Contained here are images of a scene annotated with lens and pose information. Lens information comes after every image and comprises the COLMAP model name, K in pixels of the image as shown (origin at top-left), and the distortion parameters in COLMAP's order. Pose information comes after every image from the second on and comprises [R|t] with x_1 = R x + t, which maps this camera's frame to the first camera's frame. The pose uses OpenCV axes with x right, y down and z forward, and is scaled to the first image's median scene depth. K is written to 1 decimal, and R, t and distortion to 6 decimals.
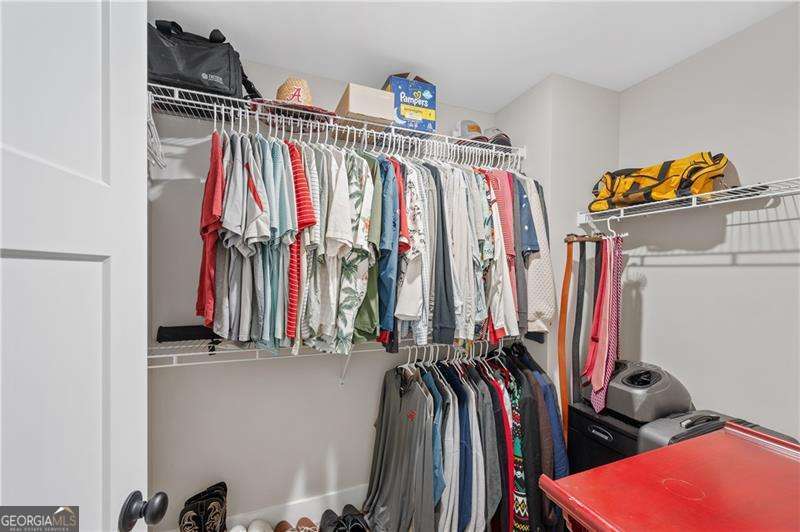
lens RADIAL K [[329.3, 0, 400.8], [0, 329.3, 268.8], [0, 0, 1]] dist [0.003179, -0.000259]
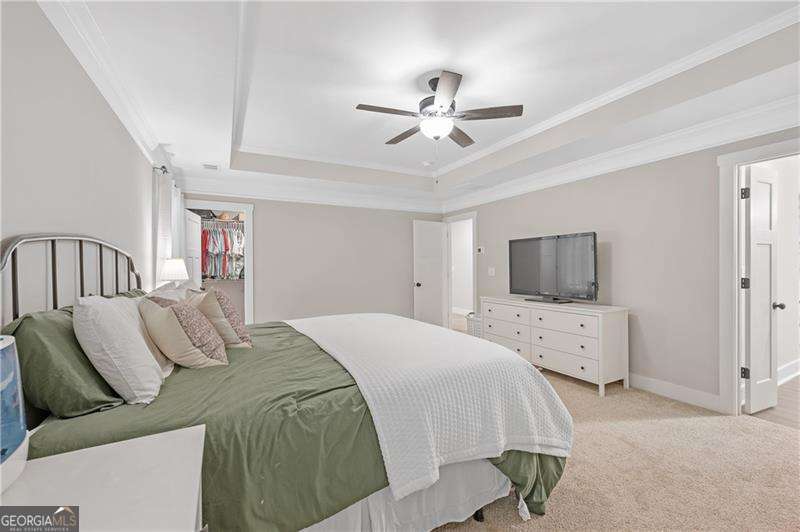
lens RADIAL K [[329.3, 0, 400.7], [0, 329.3, 264.6], [0, 0, 1]] dist [0.003179, -0.000259]
pose [[0.990809, -0.009103, 0.134962, 1.445082], [0.007830, 0.999920, 0.009963, 0.040877], [-0.135042, -0.008815, 0.990801, -3.764709]]
